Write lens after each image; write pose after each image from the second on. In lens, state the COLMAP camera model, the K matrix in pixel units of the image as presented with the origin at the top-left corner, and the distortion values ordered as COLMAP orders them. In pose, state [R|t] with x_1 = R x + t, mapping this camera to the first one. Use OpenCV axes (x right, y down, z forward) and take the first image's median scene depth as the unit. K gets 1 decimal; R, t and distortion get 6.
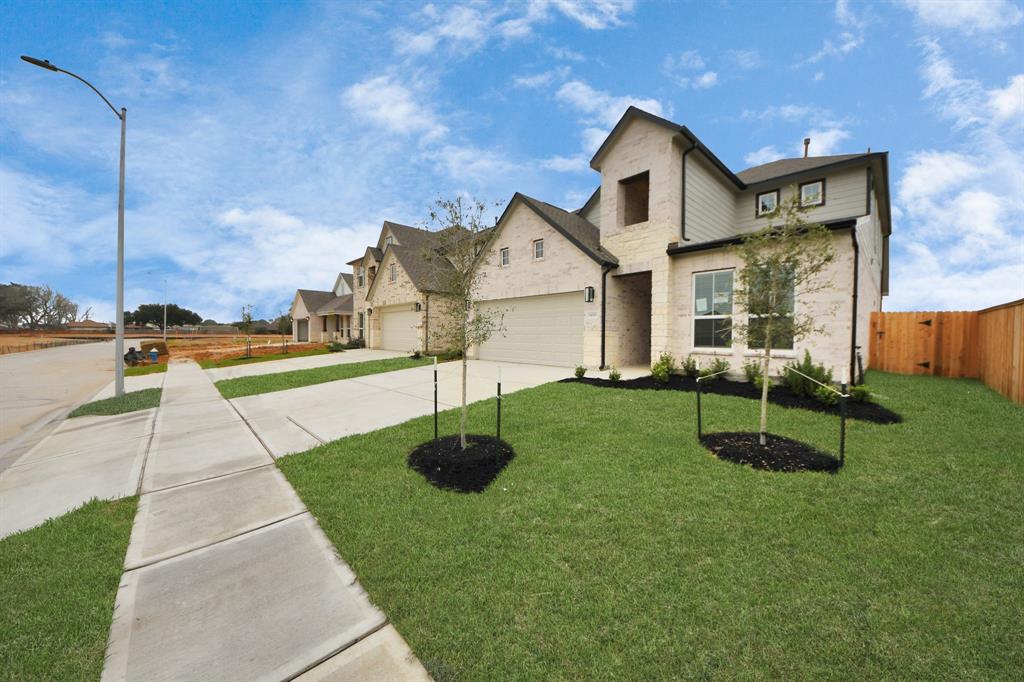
lens RADIAL K [[366.4, 0, 507.7], [0, 366.4, 338.6], [0, 0, 1]] dist [-0.006030, -0.002196]
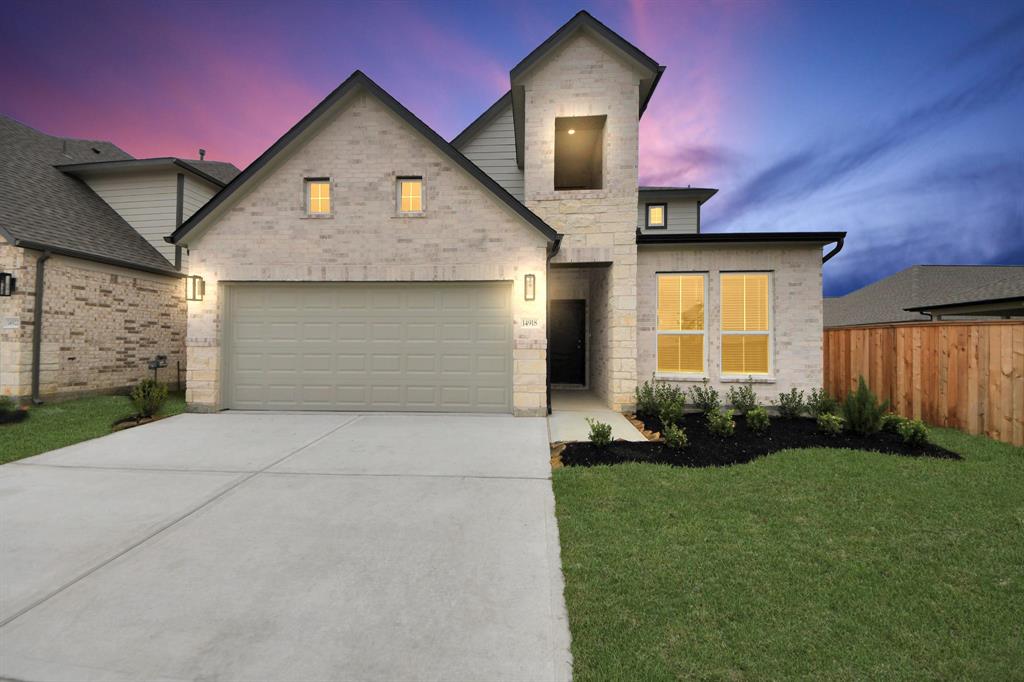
lens RADIAL K [[366.4, 0, 517.7], [0, 366.4, 342.3], [0, 0, 1]] dist [-0.006030, -0.002196]
pose [[0.721081, 0.006340, 0.692822, -0.195504], [0.006039, 0.999863, -0.015435, -0.025073], [-0.692824, 0.015314, 0.720944, 0.596602]]
